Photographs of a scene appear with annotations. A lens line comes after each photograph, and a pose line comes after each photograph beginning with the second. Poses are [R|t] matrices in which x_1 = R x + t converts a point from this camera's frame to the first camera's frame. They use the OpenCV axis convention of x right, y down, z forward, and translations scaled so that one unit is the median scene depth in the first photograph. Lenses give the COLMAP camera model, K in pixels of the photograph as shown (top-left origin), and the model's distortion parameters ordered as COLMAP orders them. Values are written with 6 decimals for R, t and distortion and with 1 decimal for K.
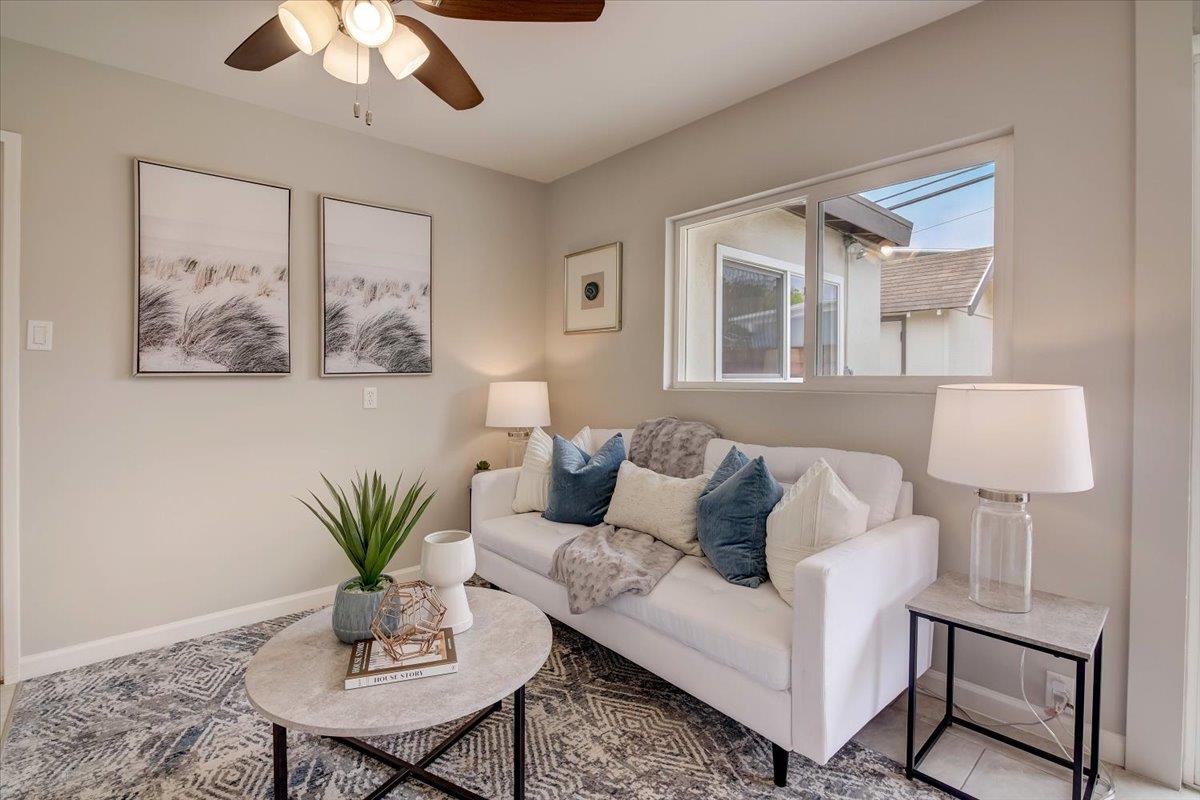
lens RADIAL K [[554.1, 0, 597.4], [0, 554.1, 389.3], [0, 0, 1]] dist [-0.012558, 0.001636]
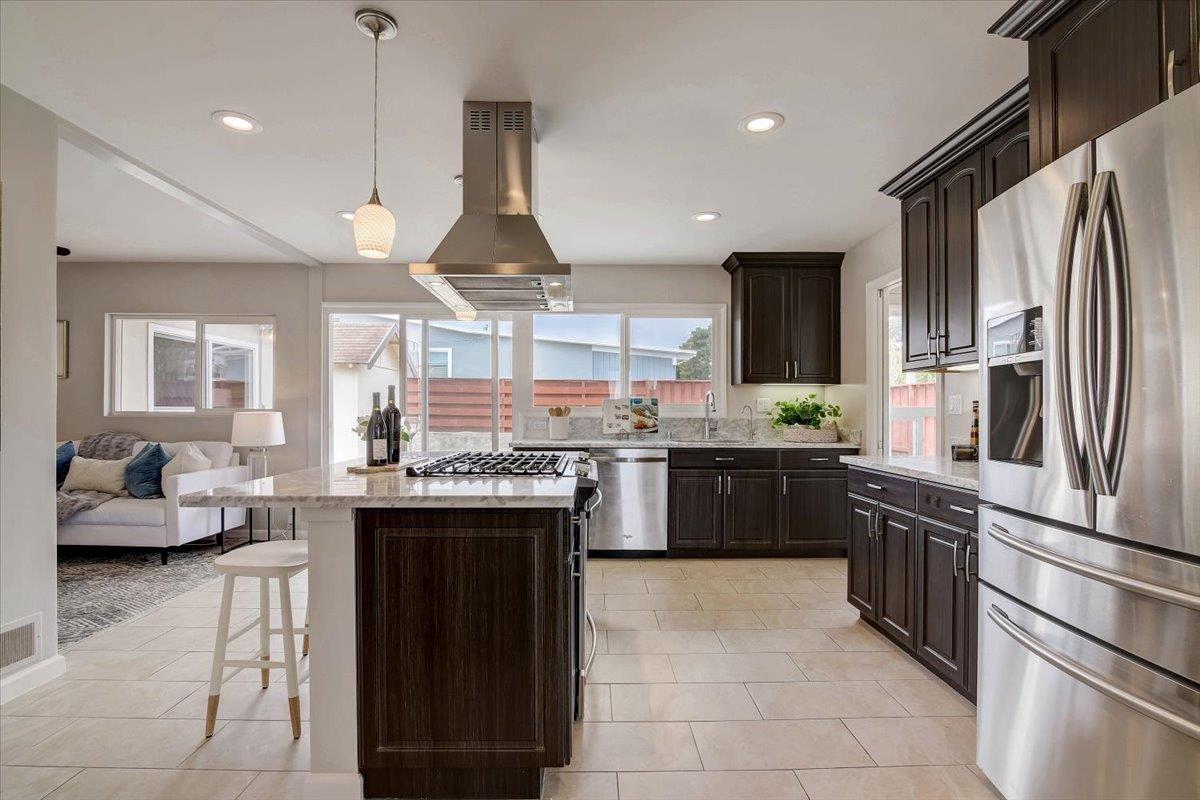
lens RADIAL K [[554.1, 0, 584.9], [0, 554.1, 417.0], [0, 0, 1]] dist [-0.012558, 0.001636]
pose [[0.669752, -0.004603, 0.742570, -0.171754], [0.012127, 0.999915, -0.004739, 0.036299], [-0.742486, 0.012179, 0.669751, -1.464203]]
